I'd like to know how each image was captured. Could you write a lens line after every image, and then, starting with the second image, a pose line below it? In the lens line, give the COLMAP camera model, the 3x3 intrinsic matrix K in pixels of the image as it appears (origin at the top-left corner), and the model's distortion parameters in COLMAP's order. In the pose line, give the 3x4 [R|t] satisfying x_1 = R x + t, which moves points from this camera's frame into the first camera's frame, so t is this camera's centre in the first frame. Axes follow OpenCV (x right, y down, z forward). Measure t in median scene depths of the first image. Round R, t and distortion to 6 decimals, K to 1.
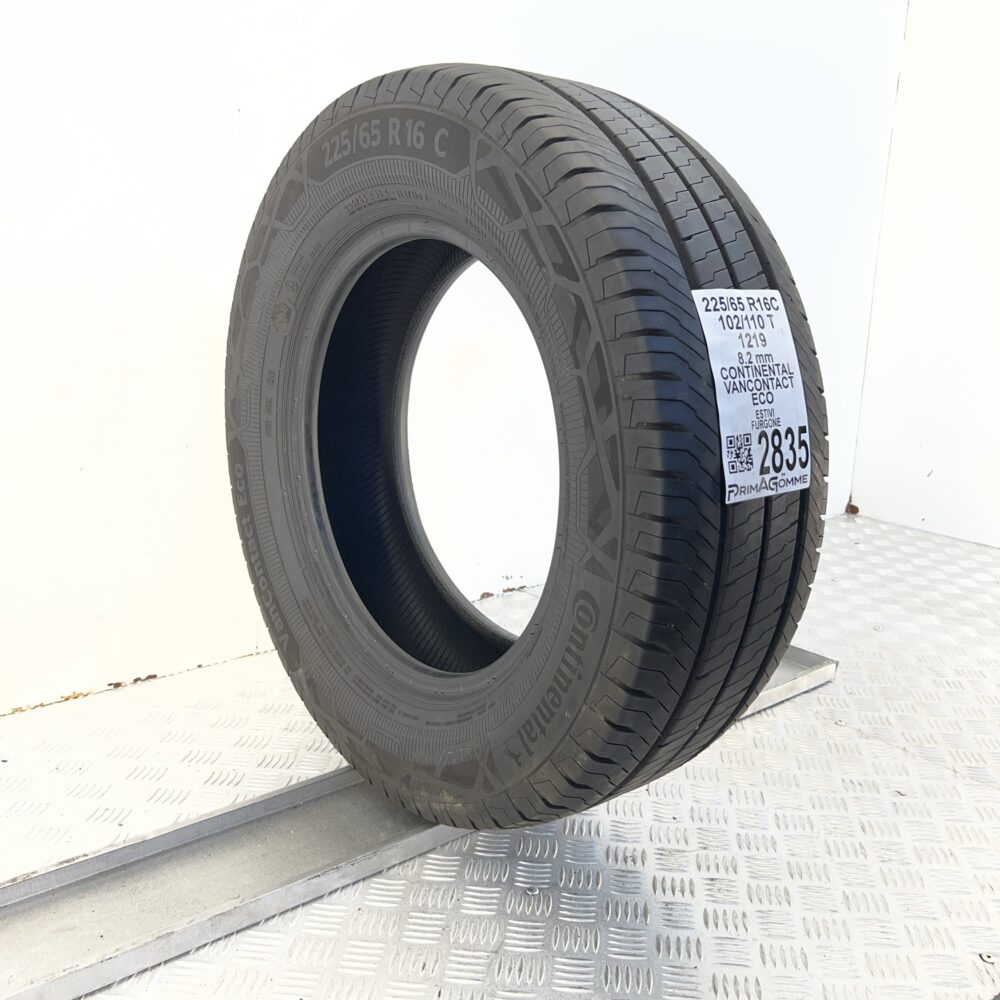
lens RADIAL K [[954.7, 0, 500.0], [0, 954.7, 500.0], [0, 0, 1]] dist [0.151848, -0.008512]
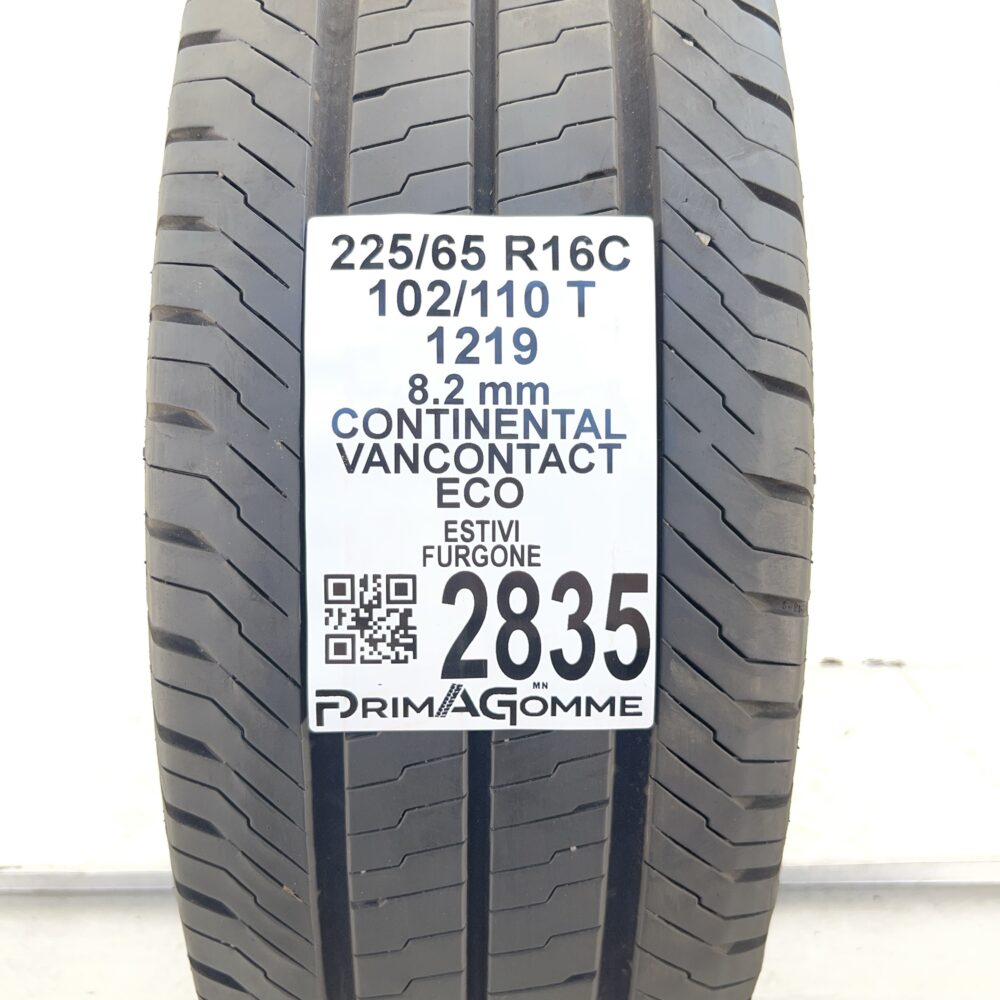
lens RADIAL K [[954.7, 0, 500.0], [0, 954.7, 500.0], [0, 0, 1]] dist [0.151848, -0.008512]
pose [[0.782392, 0.165360, -0.600432, 0.516122], [-0.125205, 0.986186, 0.108449, -0.145980], [0.610071, -0.009673, 0.792288, 0.689711]]
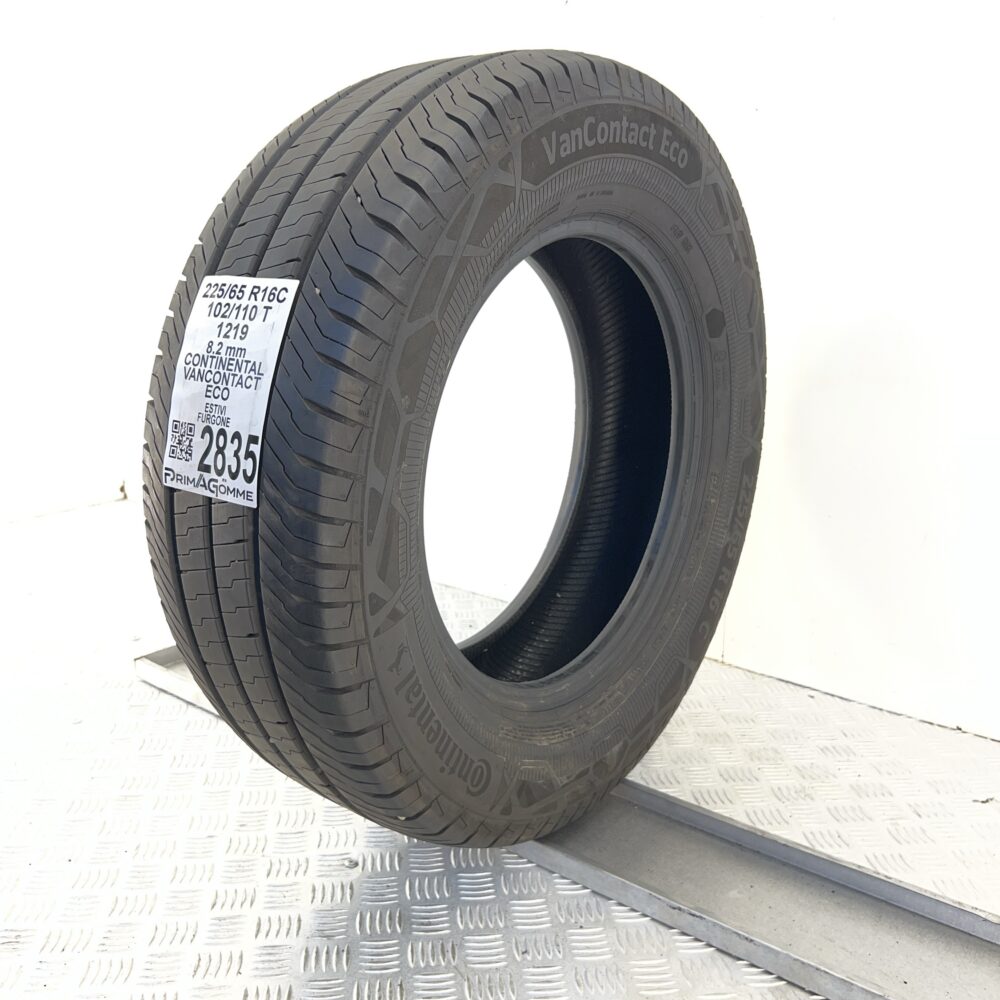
lens RADIAL K [[954.7, 0, 500.0], [0, 954.7, 500.0], [0, 0, 1]] dist [0.151848, -0.008512]
pose [[0.206499, 0.209321, -0.955794, 1.243026], [-0.231635, 0.959539, 0.160097, -0.218399], [0.950633, 0.188336, 0.246630, 1.046559]]
